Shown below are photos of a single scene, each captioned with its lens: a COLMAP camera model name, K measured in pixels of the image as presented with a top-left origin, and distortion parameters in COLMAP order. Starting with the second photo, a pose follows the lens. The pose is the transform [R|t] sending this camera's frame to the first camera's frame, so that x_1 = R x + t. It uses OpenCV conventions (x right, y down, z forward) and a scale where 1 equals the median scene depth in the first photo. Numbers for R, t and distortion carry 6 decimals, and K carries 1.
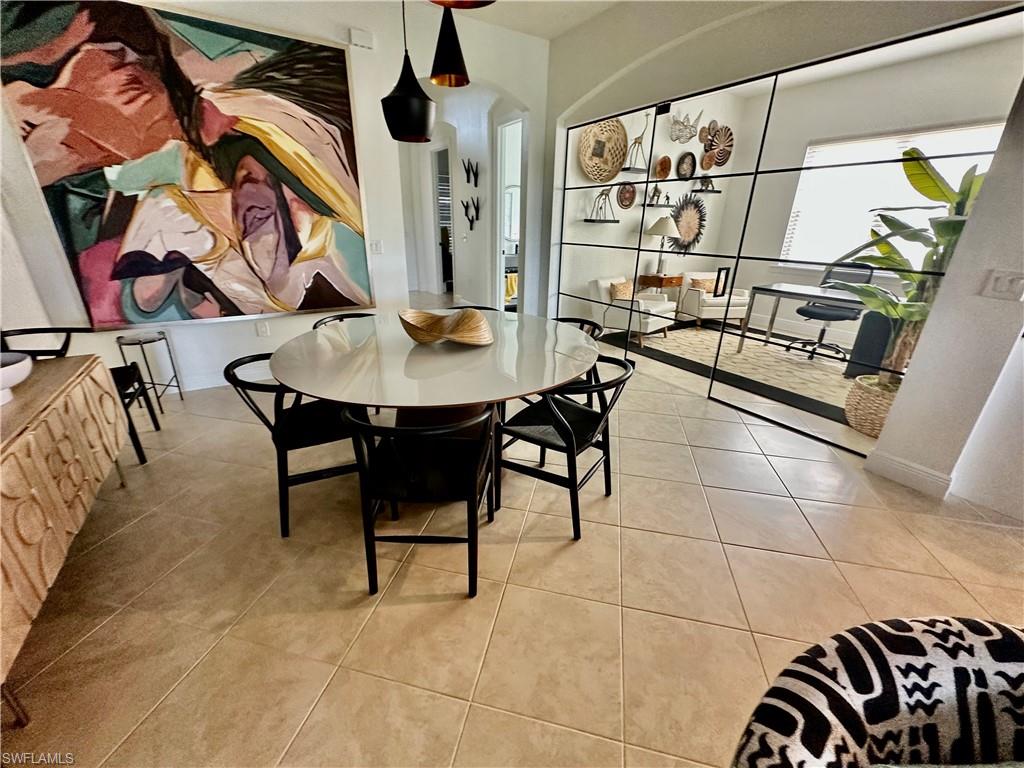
lens RADIAL K [[408.9, 0, 512.0], [0, 408.9, 384.0], [0, 0, 1]] dist [-0.000714, 0.000563]
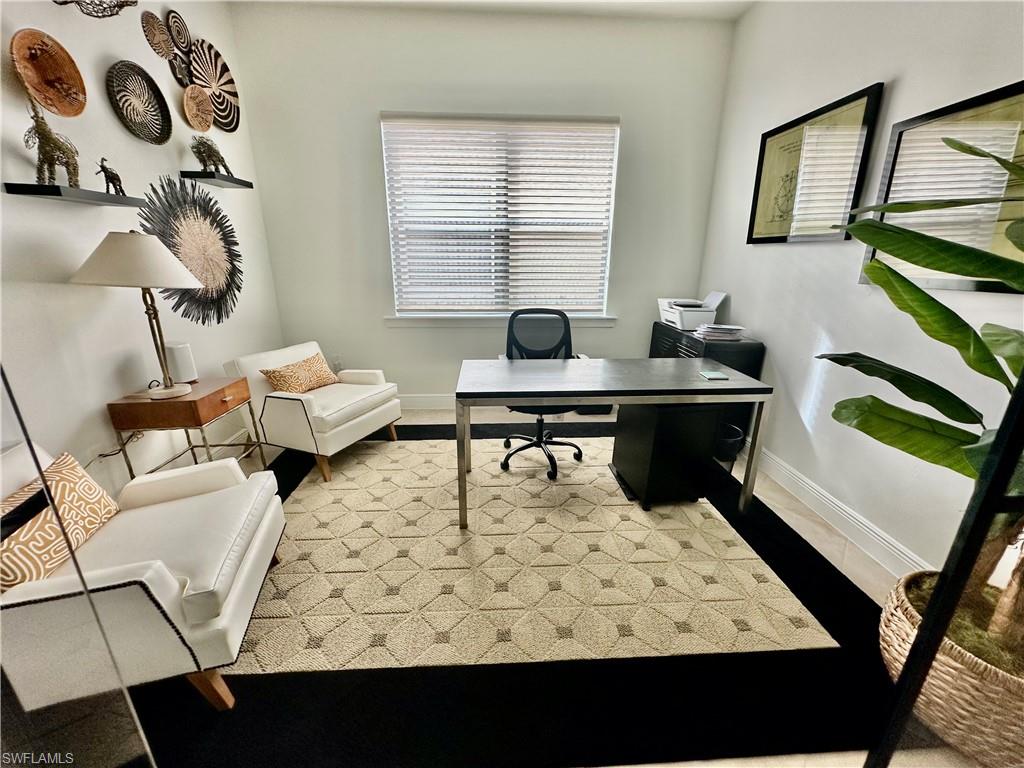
lens RADIAL K [[408.9, 0, 512.0], [0, 408.9, 384.0], [0, 0, 1]] dist [-0.000714, 0.000563]
pose [[0.489723, -0.275817, 0.827101, 0.204164], [0.325375, 0.937924, 0.120120, -0.214168], [-0.808889, 0.210292, 0.549068, 0.550124]]
